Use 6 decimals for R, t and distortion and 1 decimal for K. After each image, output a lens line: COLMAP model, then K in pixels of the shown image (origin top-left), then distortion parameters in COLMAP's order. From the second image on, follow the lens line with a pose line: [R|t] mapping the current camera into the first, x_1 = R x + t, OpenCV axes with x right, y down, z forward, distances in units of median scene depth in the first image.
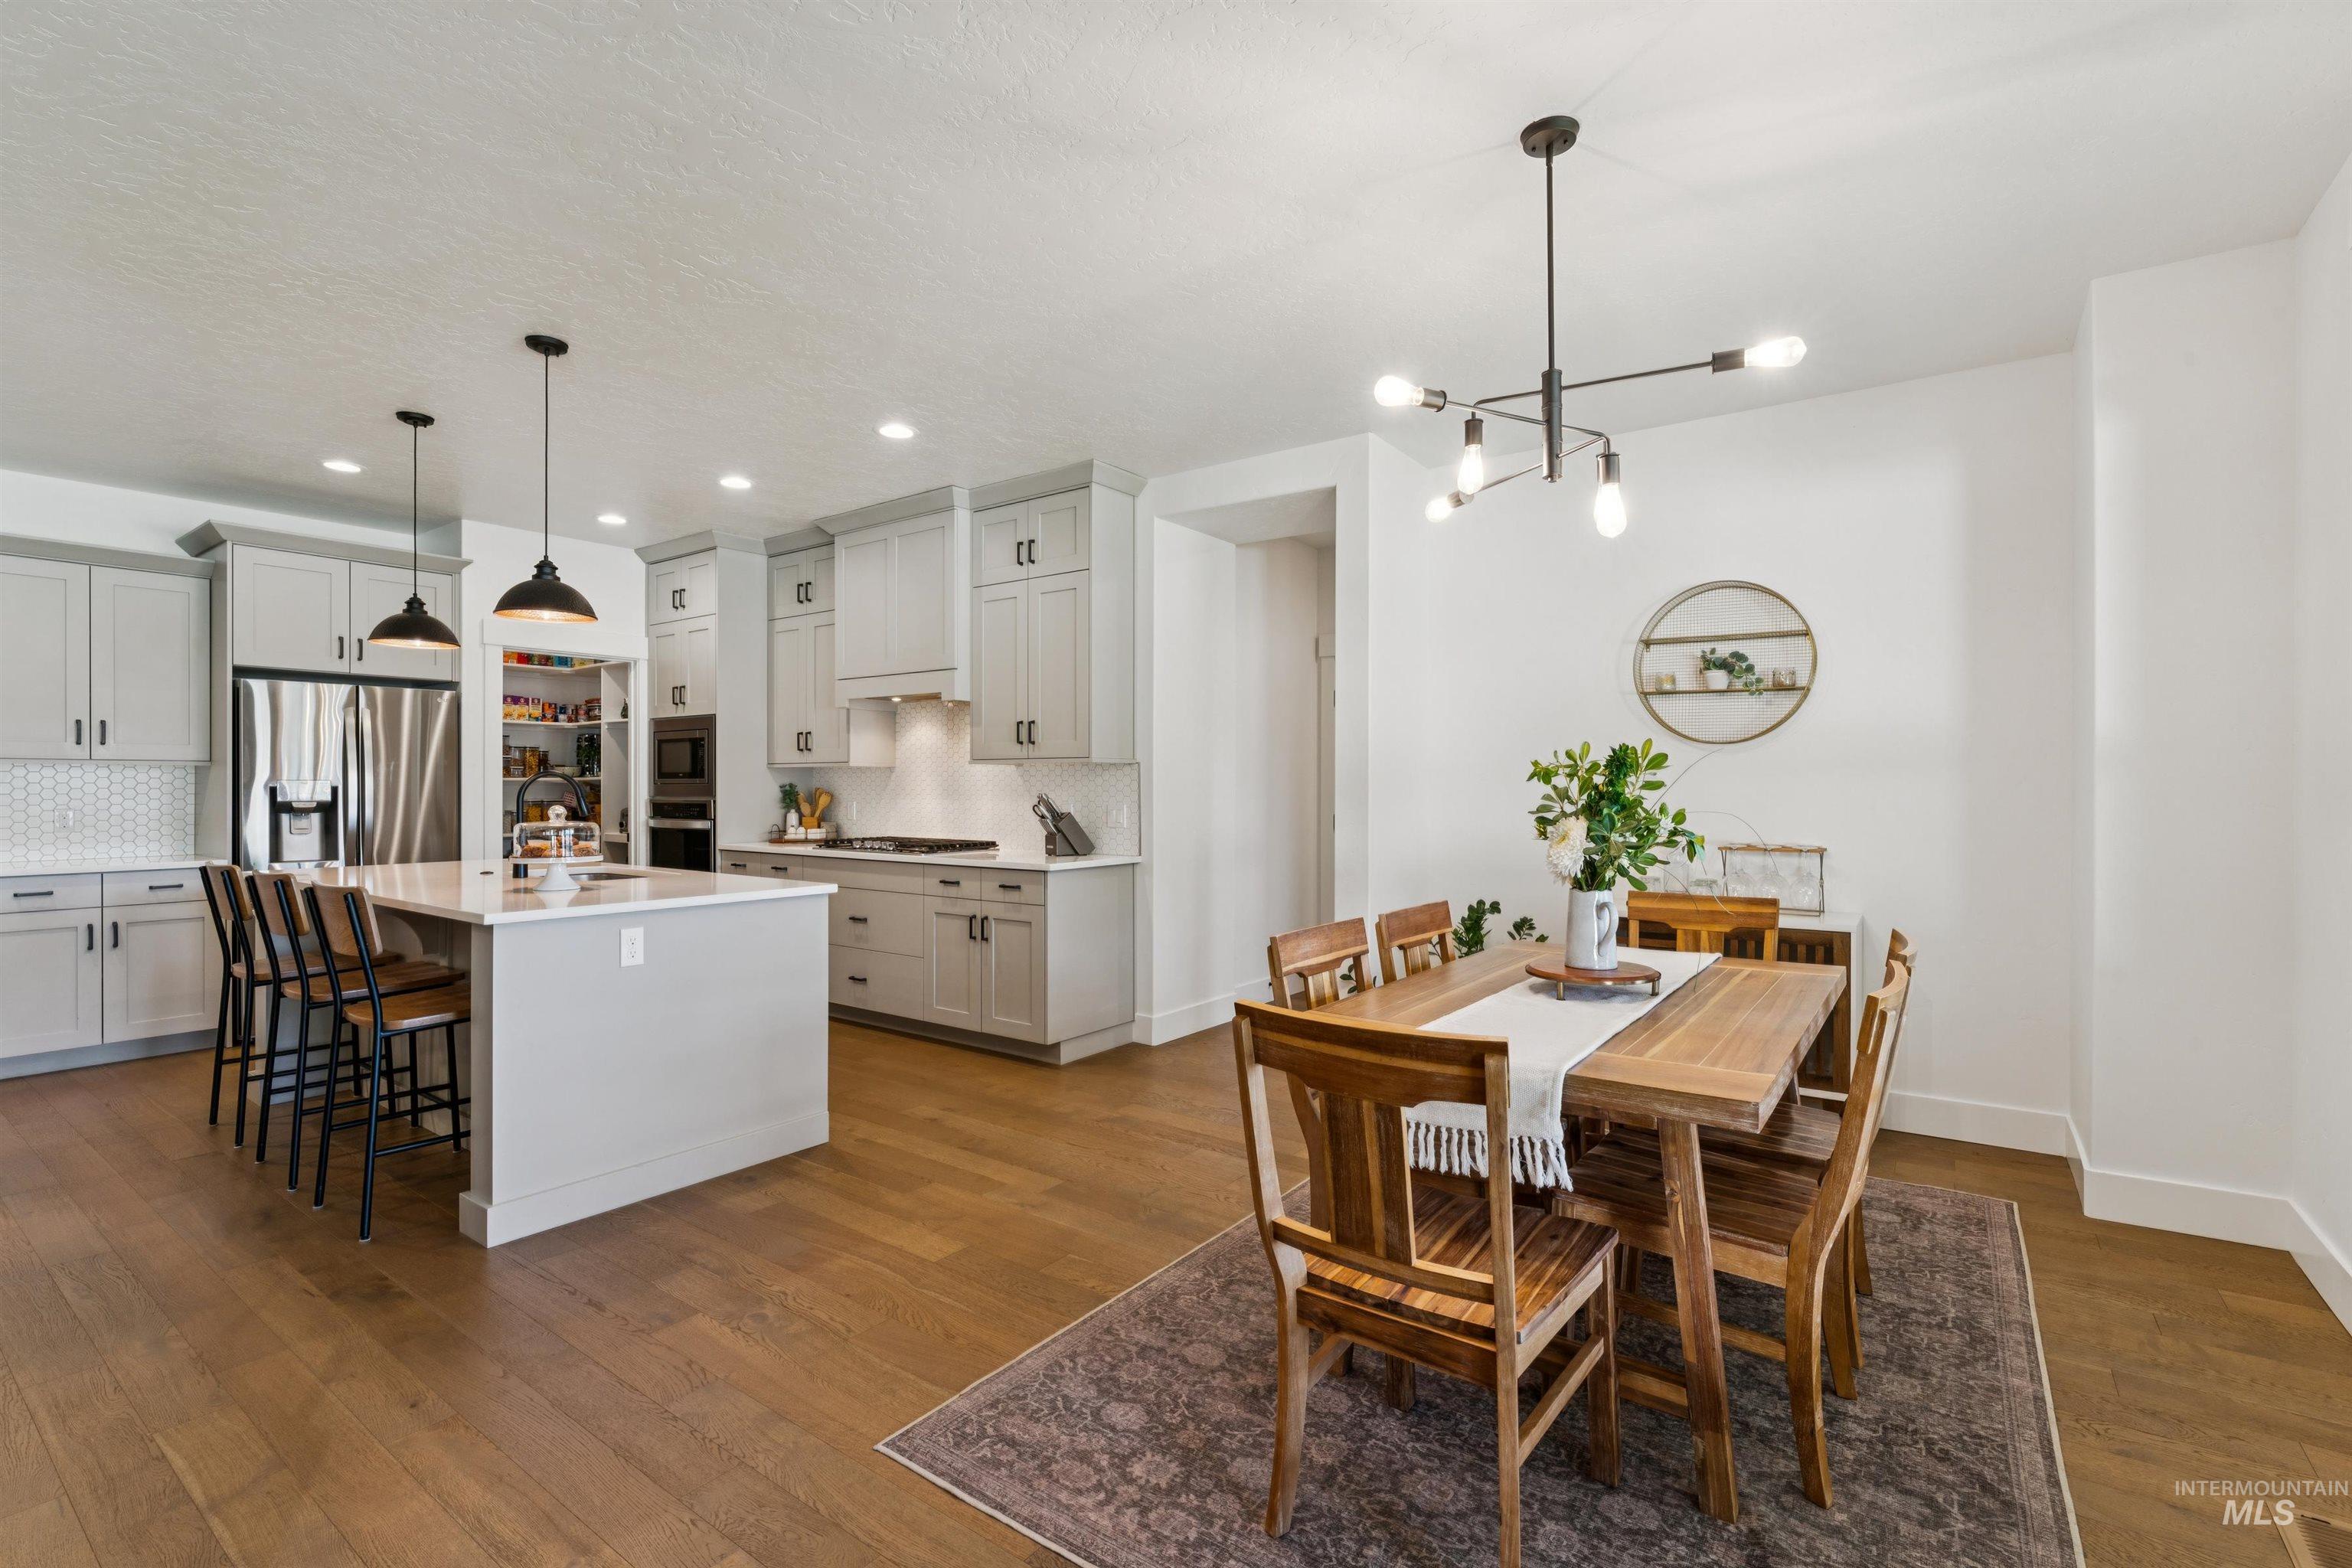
lens RADIAL K [[1050.2, 0, 1180.9], [0, 1050.2, 787.5], [0, 0, 1]] dist [-0.003263, 0.000385]
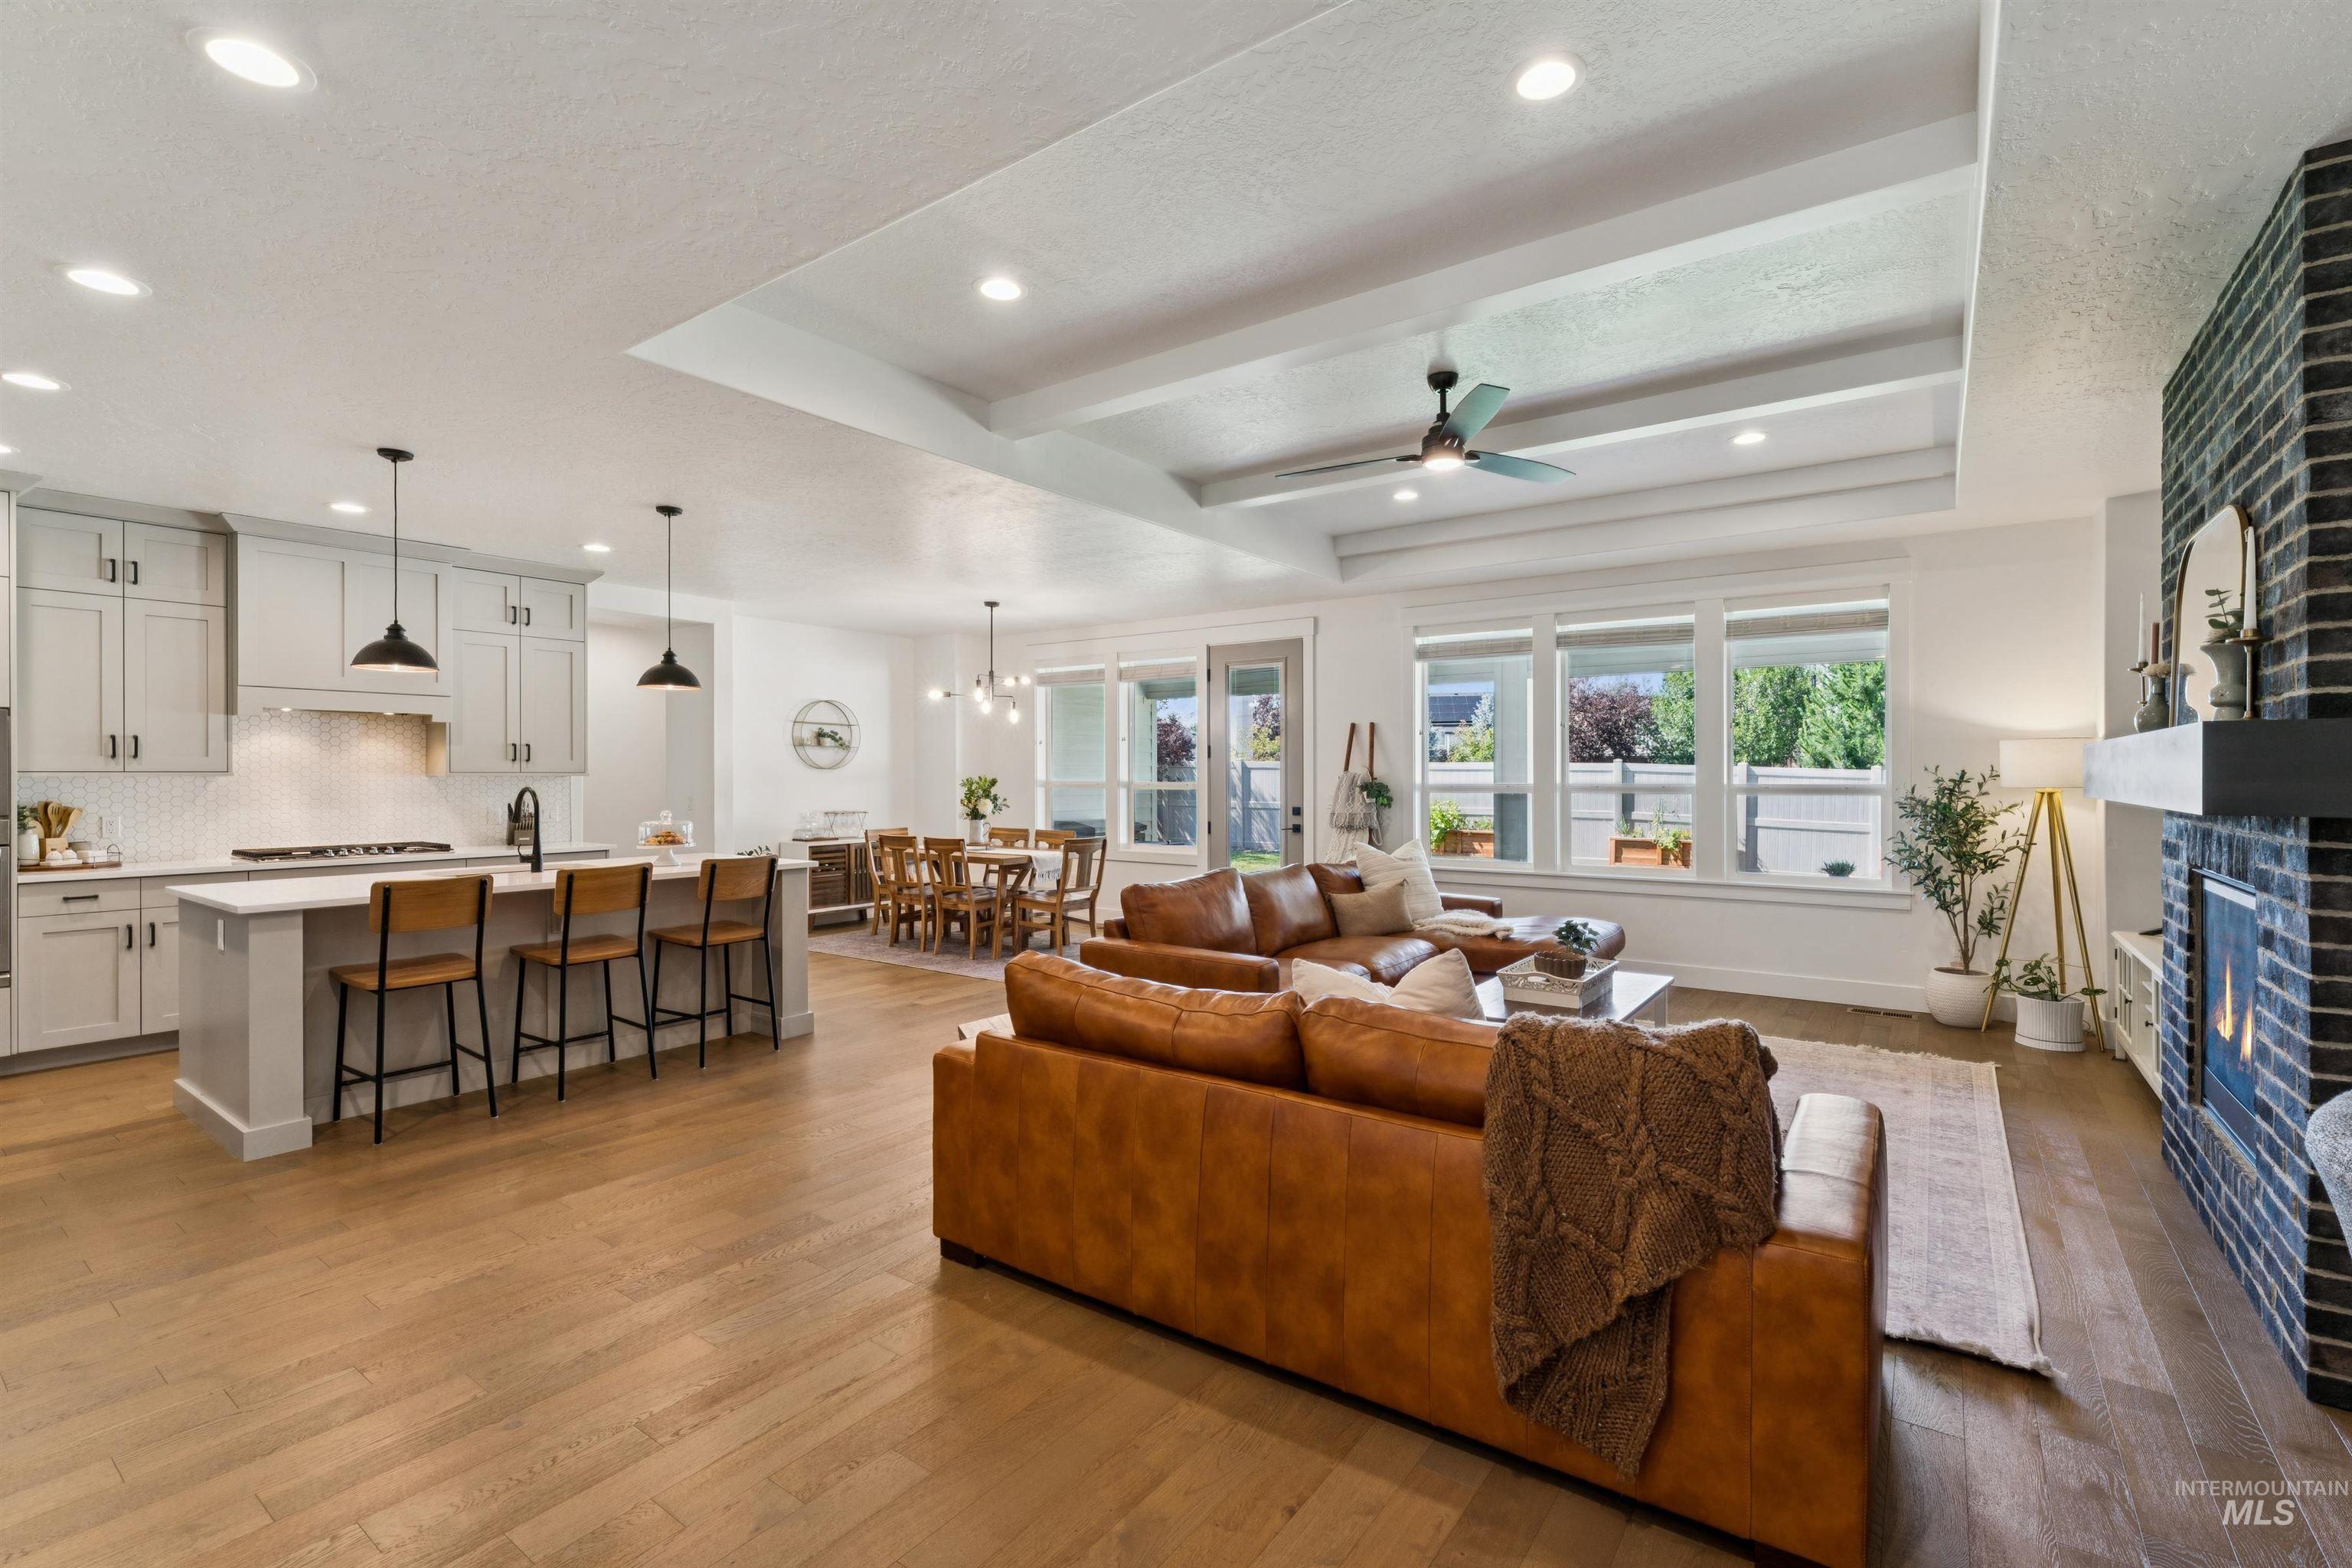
lens RADIAL K [[1039.7, 0, 1177.3], [0, 1039.7, 778.3], [0, 0, 1]] dist [-0.003010, -0.000090]
pose [[0.001898, -0.004123, 0.999990, -1.450674], [0.002199, 0.999989, 0.004119, -0.023837], [-0.999996, 0.002191, 0.001907, 0.174560]]
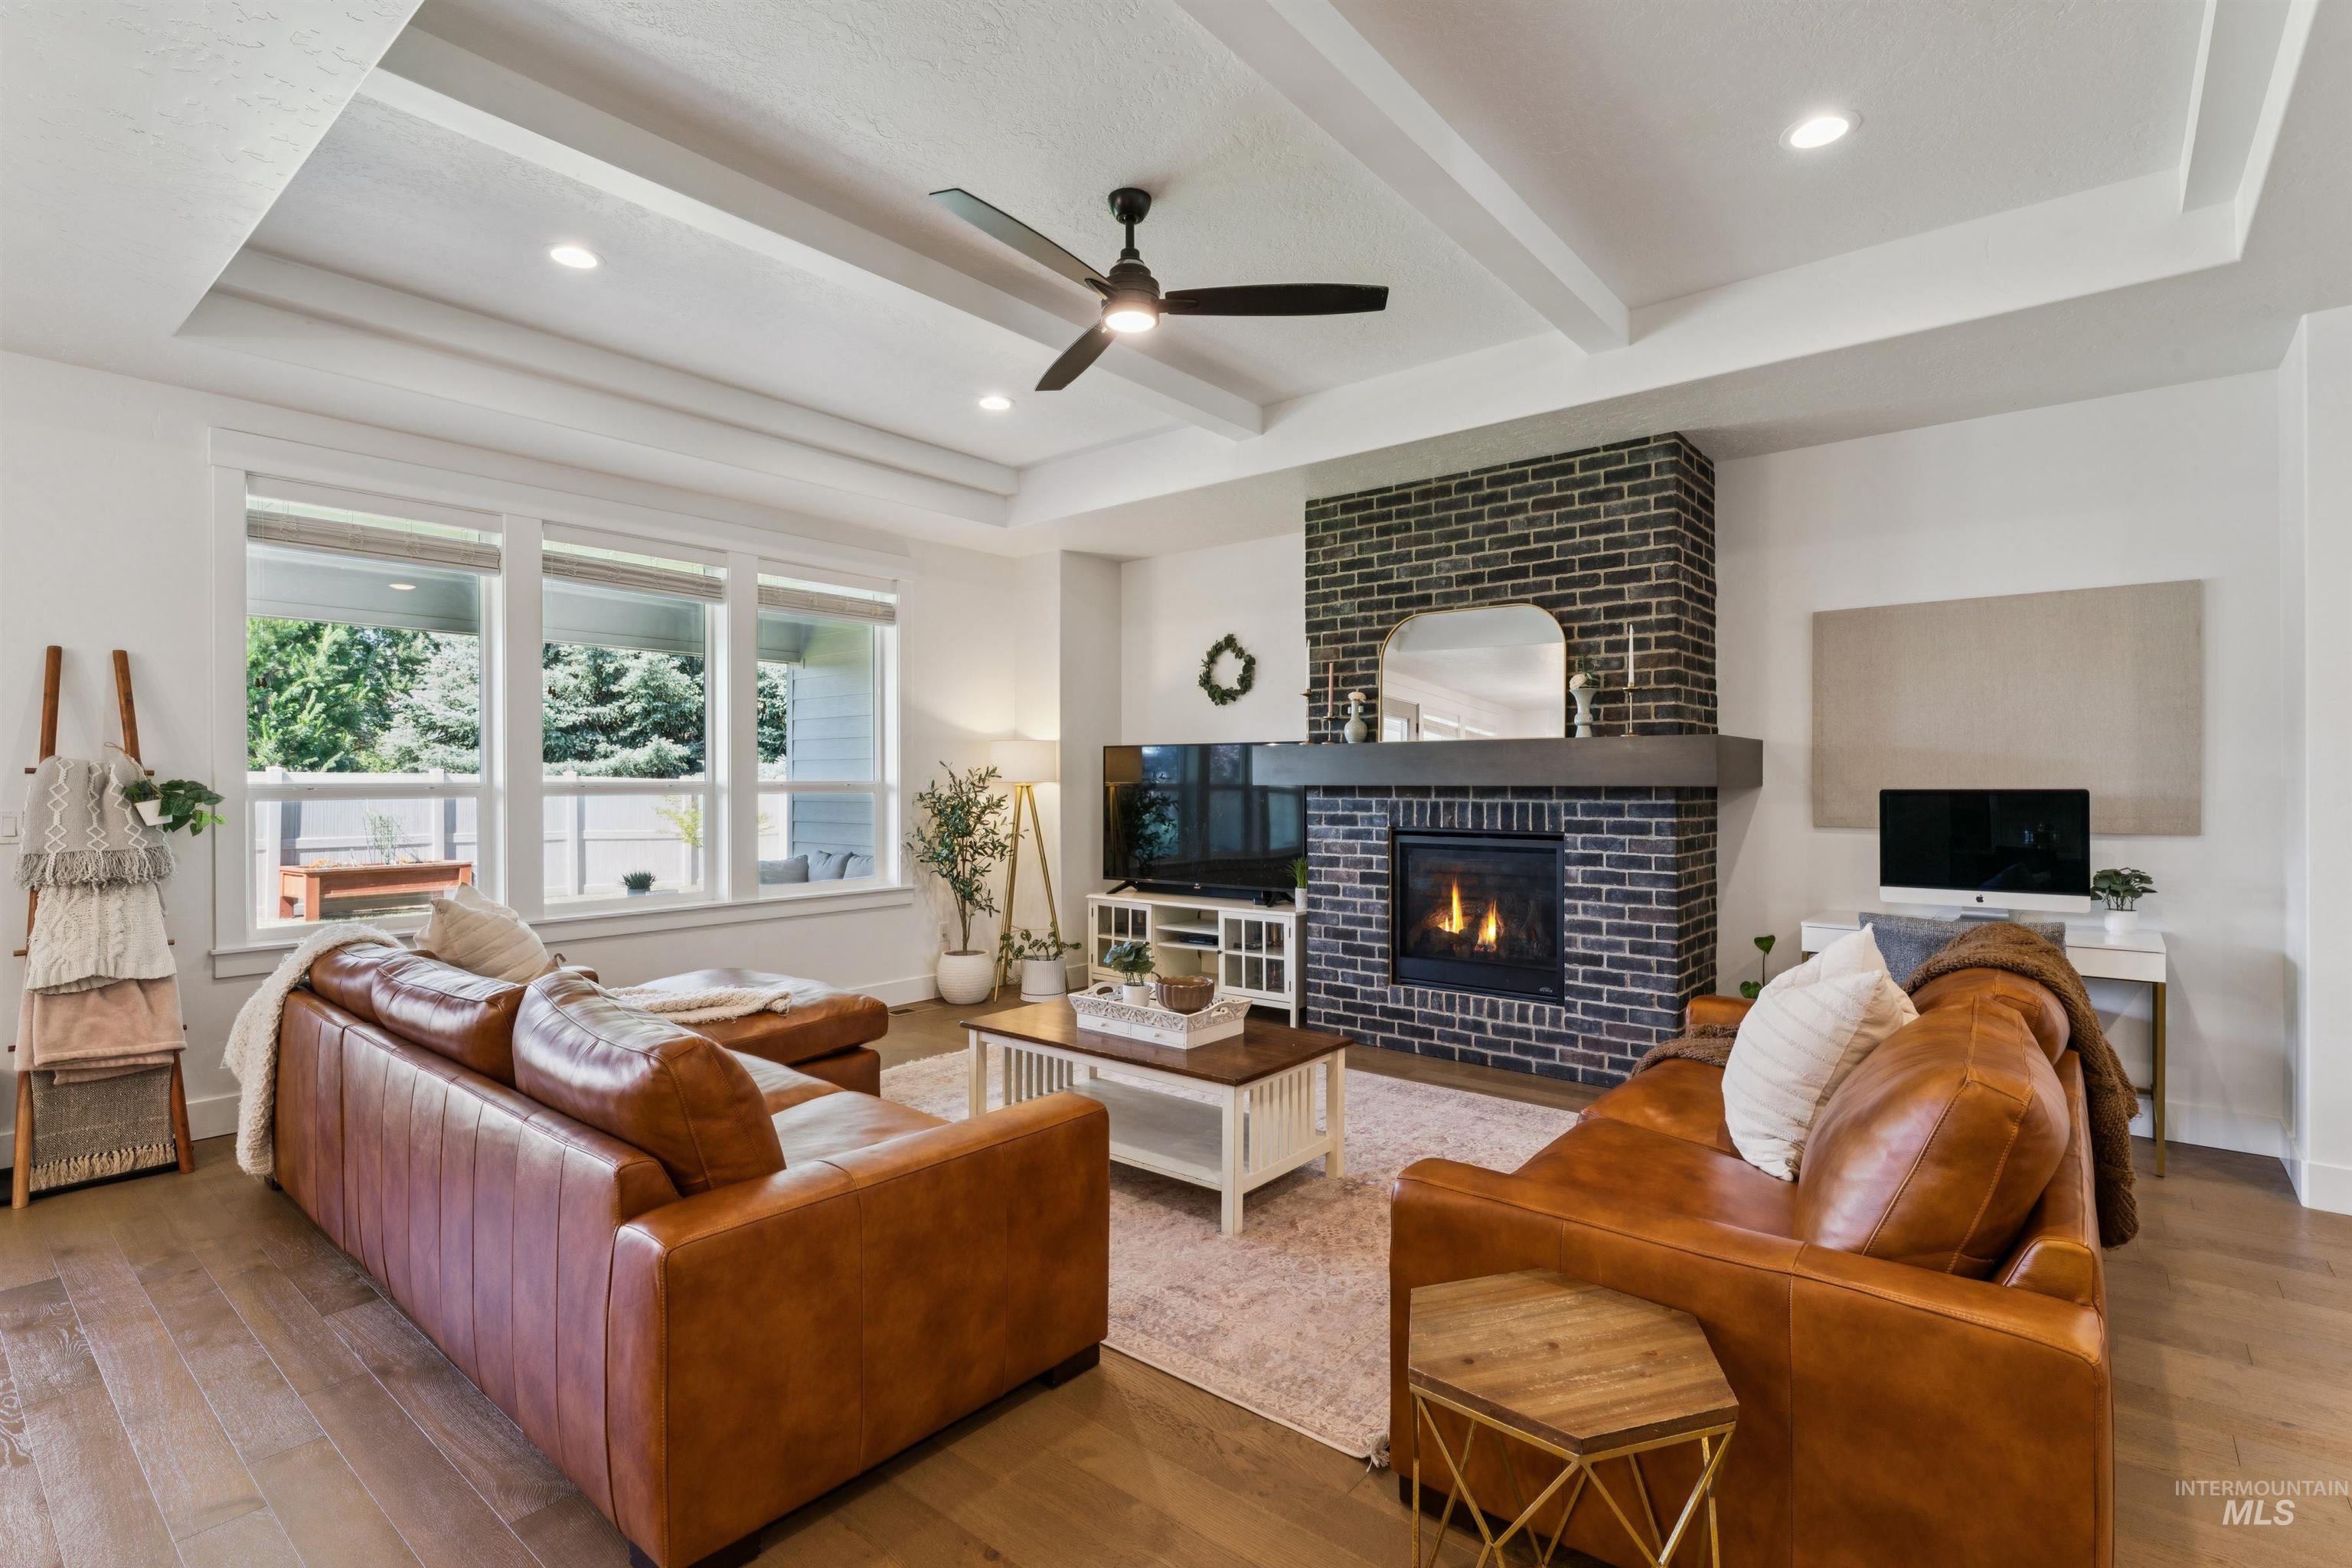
lens RADIAL K [[1097.7, 0, 1175.3], [0, 1097.7, 779.9], [0, 0, 1]] dist [-0.003739, -0.000542]
pose [[-0.997866, 0.000977, 0.065284, -0.668108], [0.001003, 0.999999, 0.000371, -0.011297], [-0.065284, 0.000436, -0.997867, 0.592511]]
